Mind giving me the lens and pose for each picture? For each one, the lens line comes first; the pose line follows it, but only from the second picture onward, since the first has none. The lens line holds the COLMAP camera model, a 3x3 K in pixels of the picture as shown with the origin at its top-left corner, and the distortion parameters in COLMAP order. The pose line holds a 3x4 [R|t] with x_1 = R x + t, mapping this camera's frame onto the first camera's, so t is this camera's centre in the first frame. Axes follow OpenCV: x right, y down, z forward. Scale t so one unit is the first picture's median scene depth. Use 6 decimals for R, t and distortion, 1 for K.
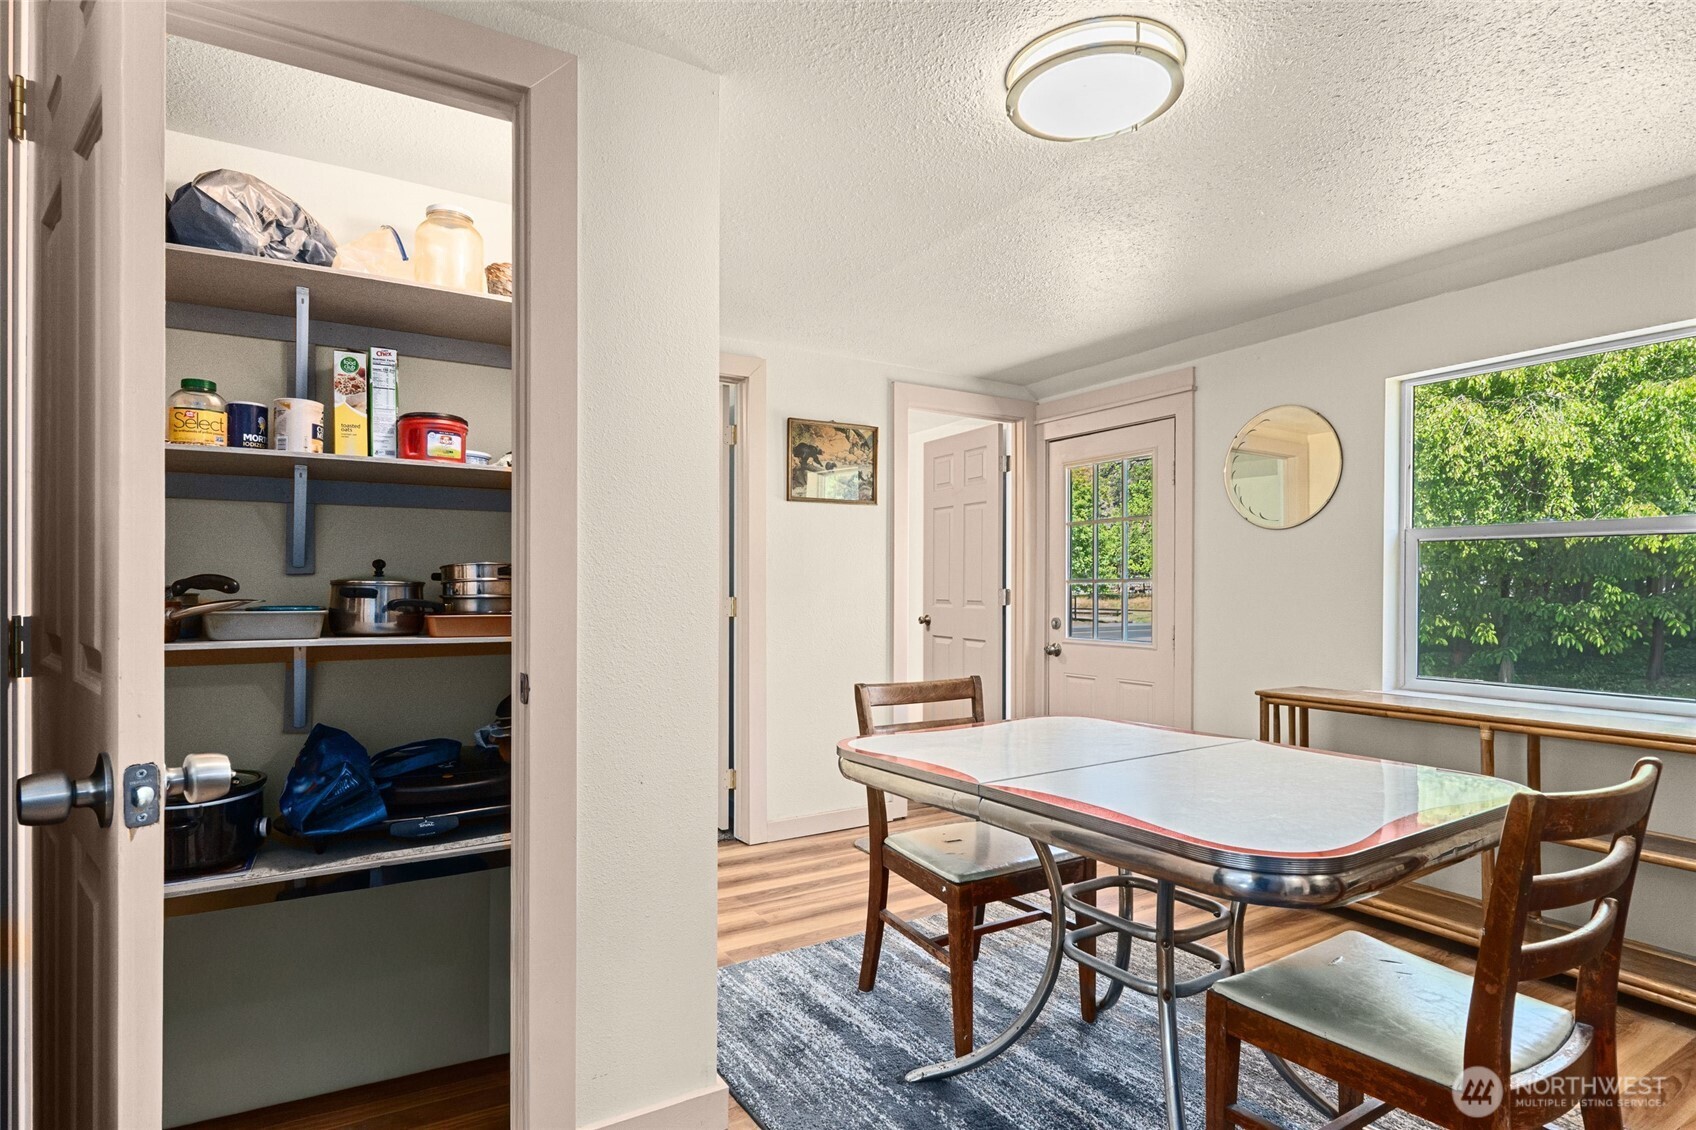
lens RADIAL K [[871.4, 0, 843.0], [0, 871.4, 571.4], [0, 0, 1]] dist [0.000810, 0.000158]
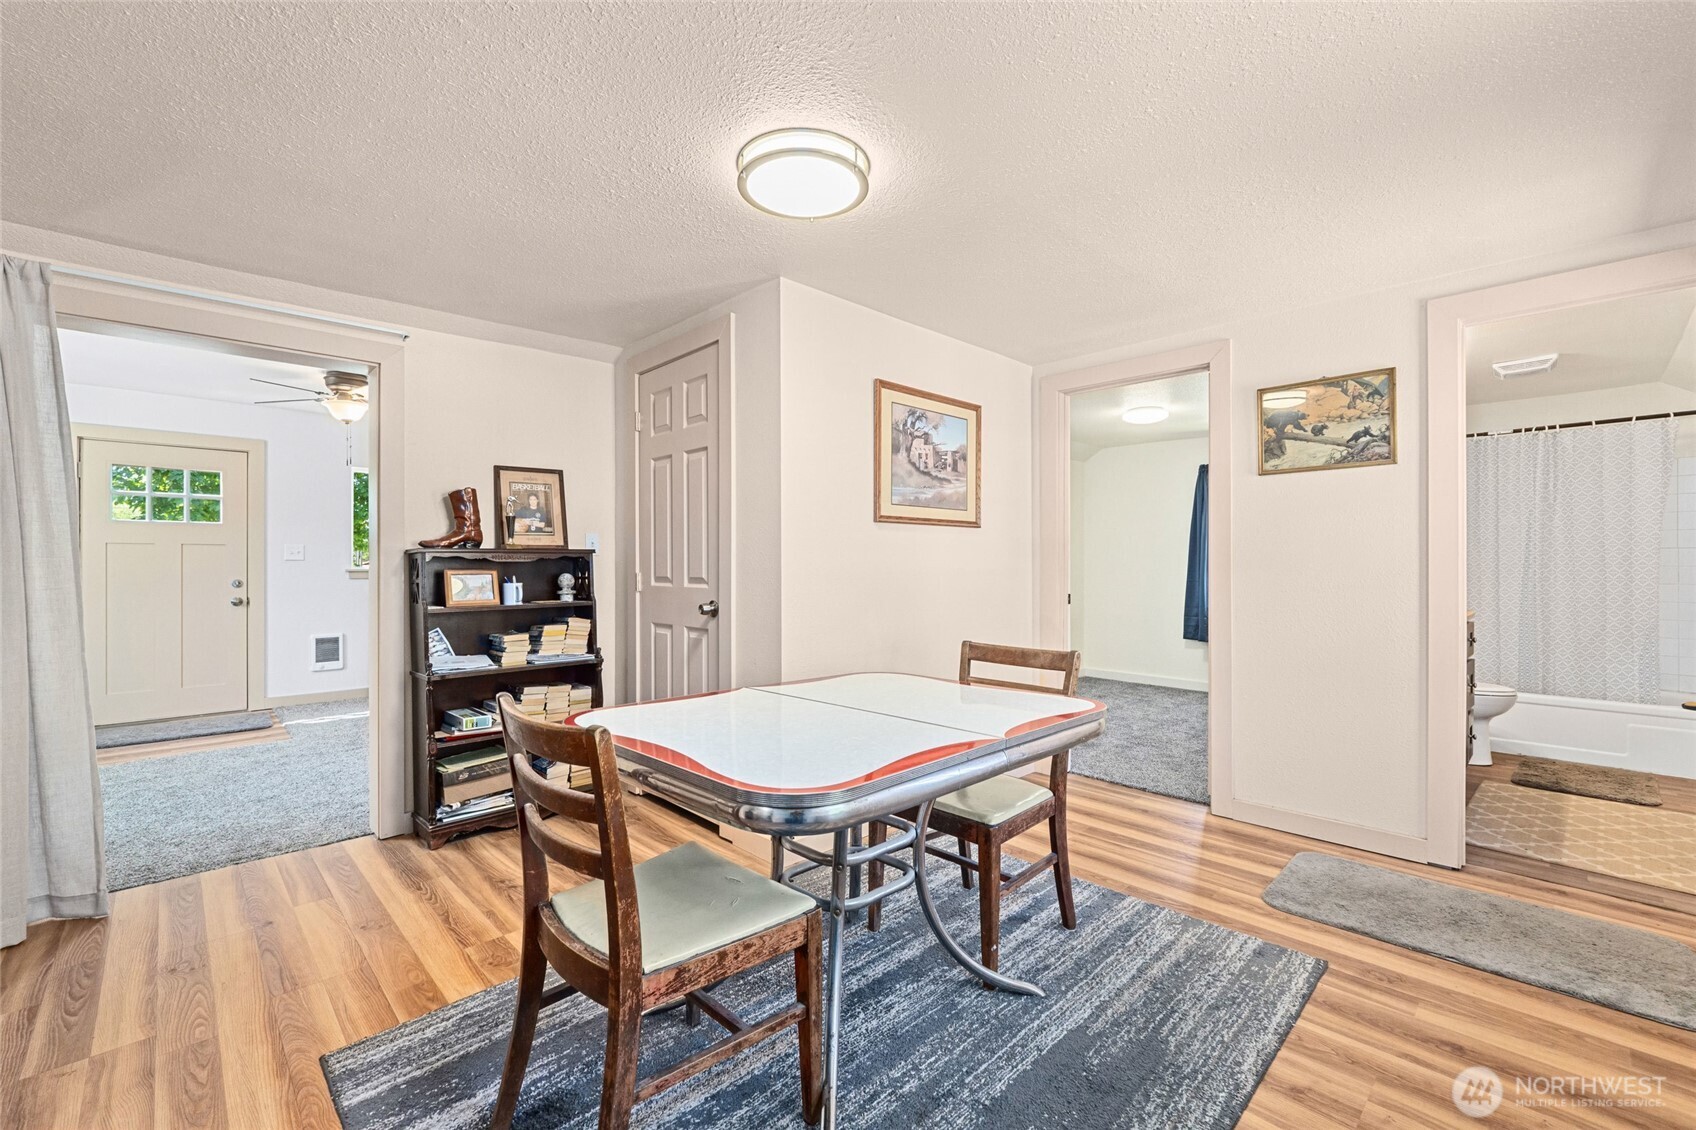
lens RADIAL K [[719.4, 0, 852.6], [0, 719.4, 562.7], [0, 0, 1]] dist [-0.000671, -0.000449]
pose [[0.218656, -0.008762, -0.975763, 0.599556], [0.007493, 0.999945, -0.007300, 0.017286], [0.975773, -0.005716, 0.218710, 0.377430]]
